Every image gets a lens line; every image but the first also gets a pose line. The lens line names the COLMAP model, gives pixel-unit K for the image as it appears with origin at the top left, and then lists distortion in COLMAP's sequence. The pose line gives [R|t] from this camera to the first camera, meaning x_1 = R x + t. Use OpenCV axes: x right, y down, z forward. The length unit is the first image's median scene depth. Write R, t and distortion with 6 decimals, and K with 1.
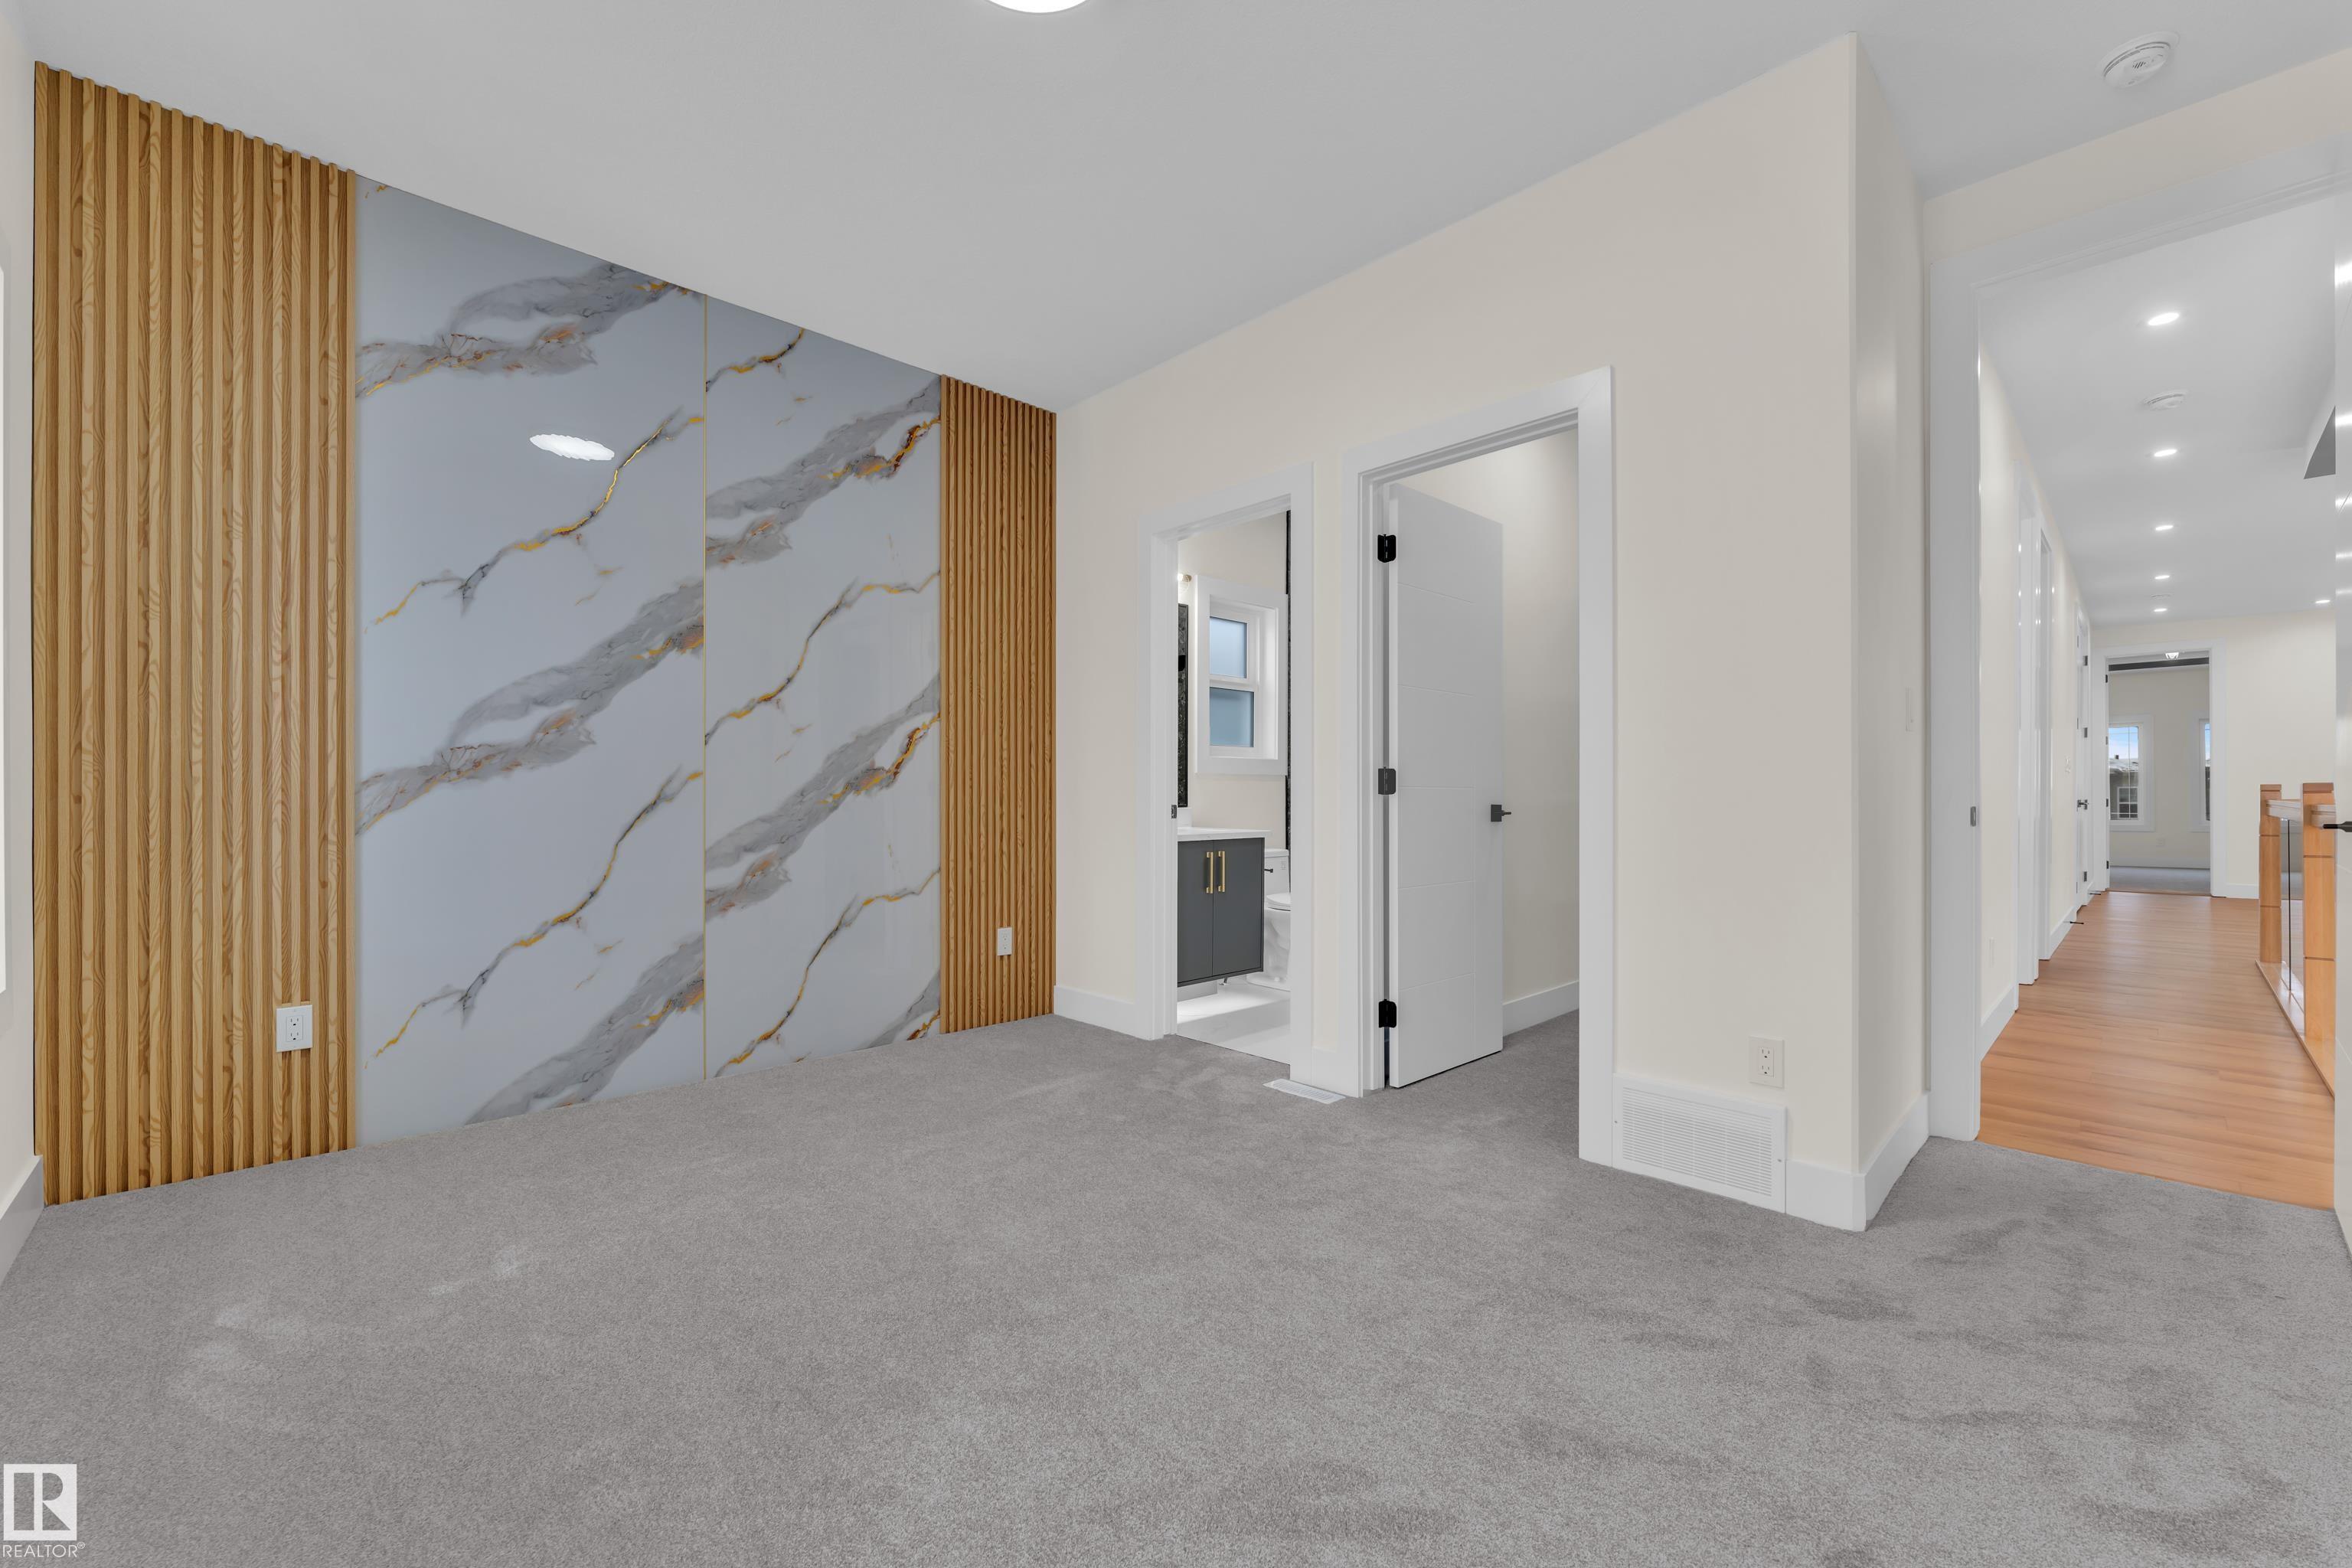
lens RADIAL K [[960.1, 0, 1171.0], [0, 960.1, 798.0], [0, 0, 1]] dist [-0.008750, 0.002123]
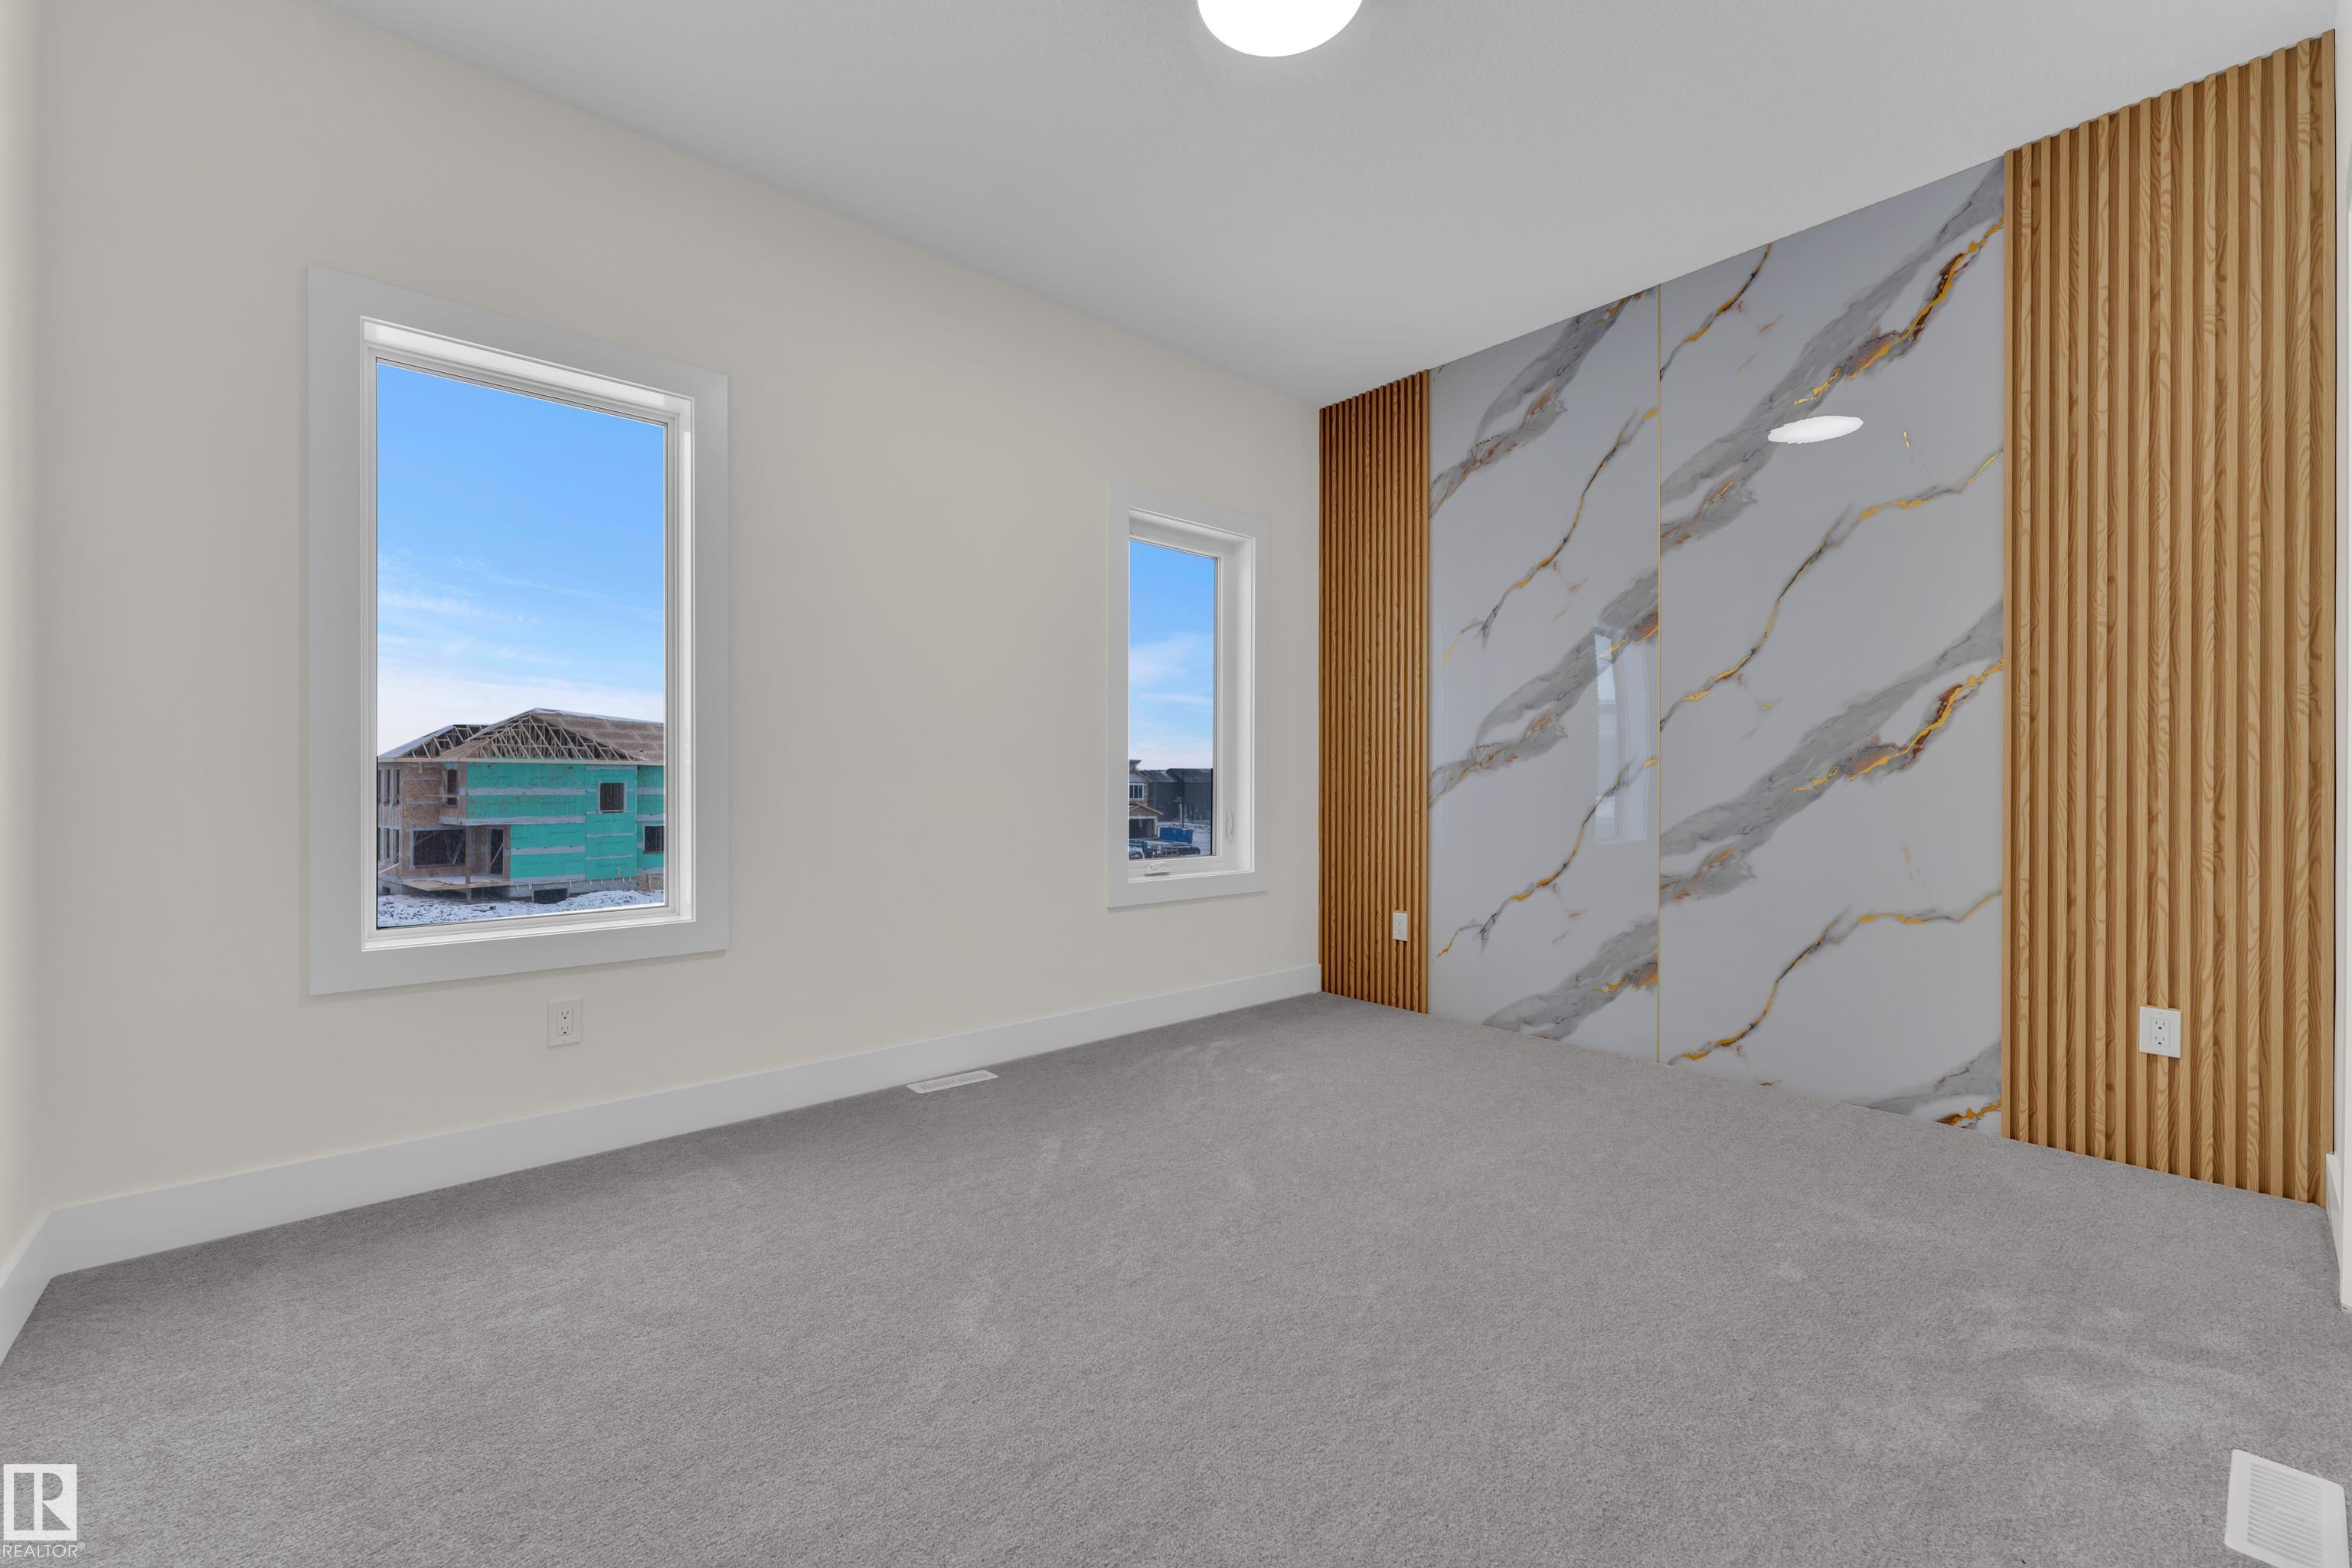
lens RADIAL K [[956.5, 0, 1176.0], [0, 956.5, 784.0], [0, 0, 1]] dist [0.001322, -0.000134]
pose [[-0.047477, -0.000311, -0.998872, 0.553828], [-0.004274, 0.999991, -0.000109, 0.002742], [0.998863, 0.004264, -0.047478, 0.549502]]
